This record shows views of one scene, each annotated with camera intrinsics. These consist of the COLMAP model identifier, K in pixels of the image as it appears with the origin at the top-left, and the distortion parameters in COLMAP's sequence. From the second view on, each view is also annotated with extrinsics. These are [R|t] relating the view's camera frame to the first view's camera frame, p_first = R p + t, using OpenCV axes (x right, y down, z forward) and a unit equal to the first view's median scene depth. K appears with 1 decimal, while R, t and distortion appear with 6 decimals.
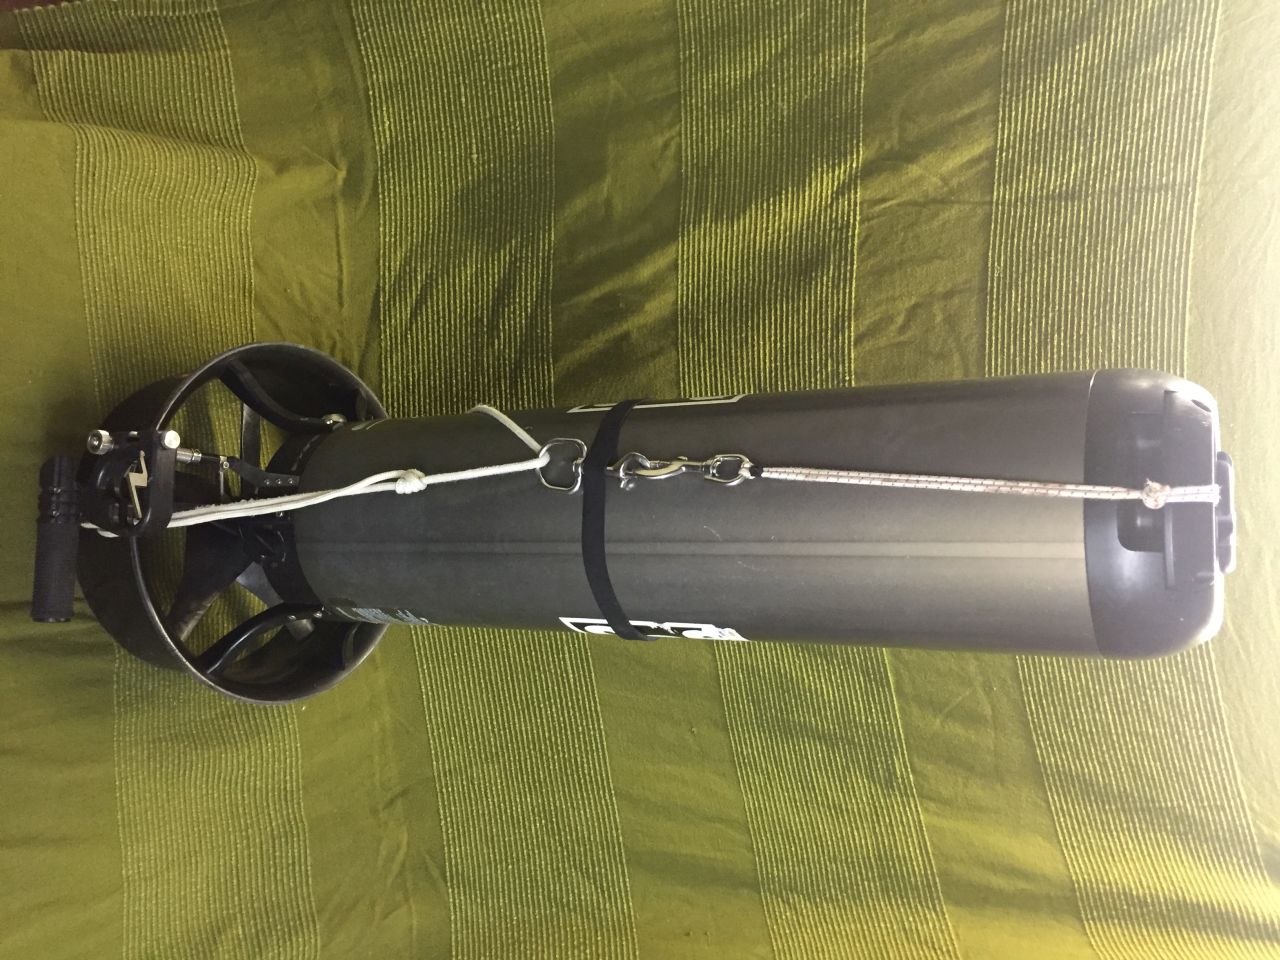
lens RADIAL K [[1087.2, 0, 678.6], [0, 1087.2, 545.9], [0, 0, 1]] dist [0.004933, -0.012776]
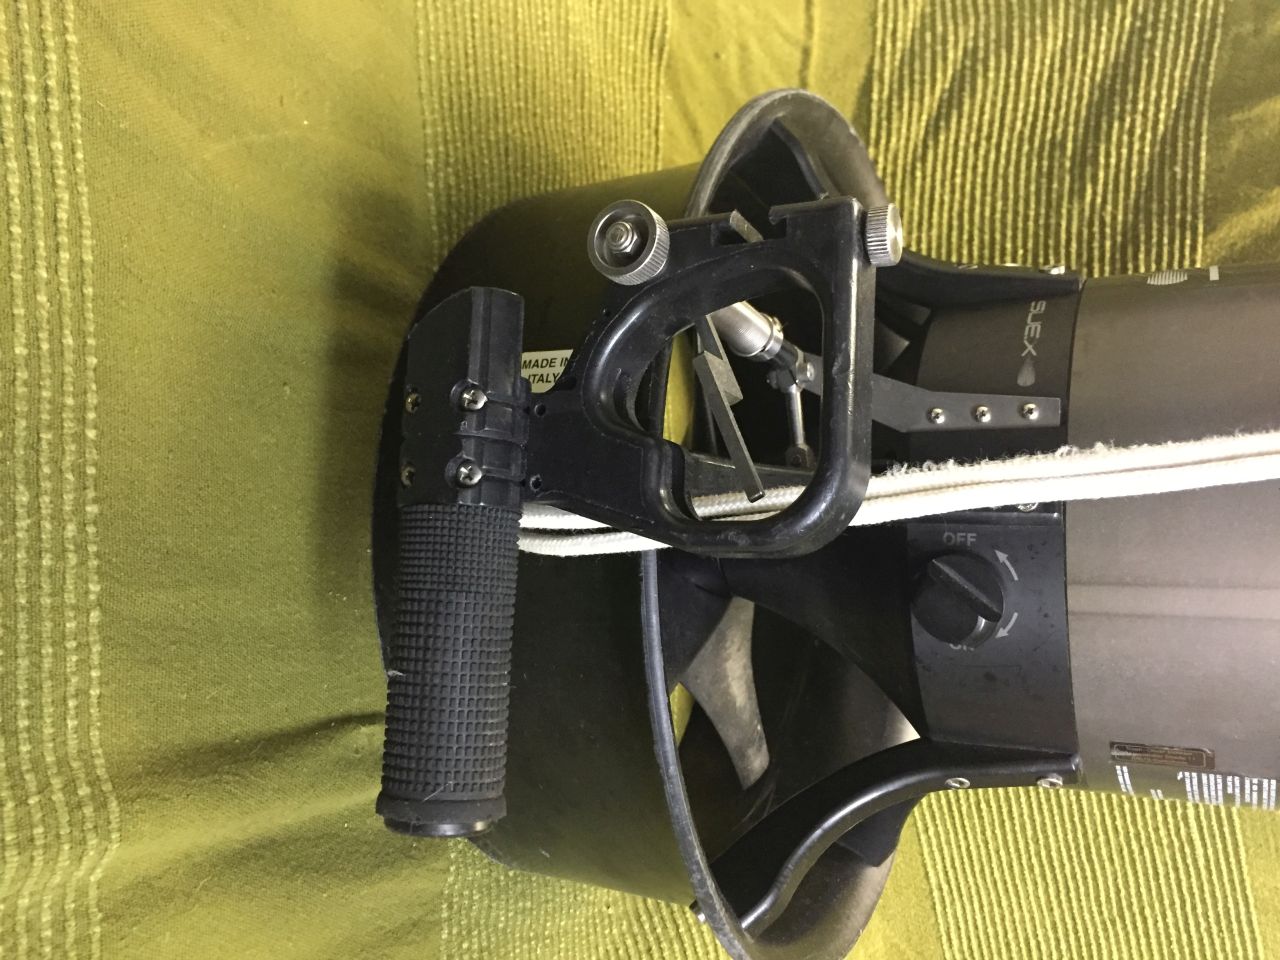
lens RADIAL K [[1106.9, 0, 638.6], [0, 1106.9, 551.2], [0, 0, 1]] dist [0.037295, -0.087150]
pose [[0.999707, 0.024132, -0.001638, -0.373323], [-0.024167, 0.999353, -0.026644, -0.000818], [0.000994, 0.026676, 0.999644, 0.490155]]
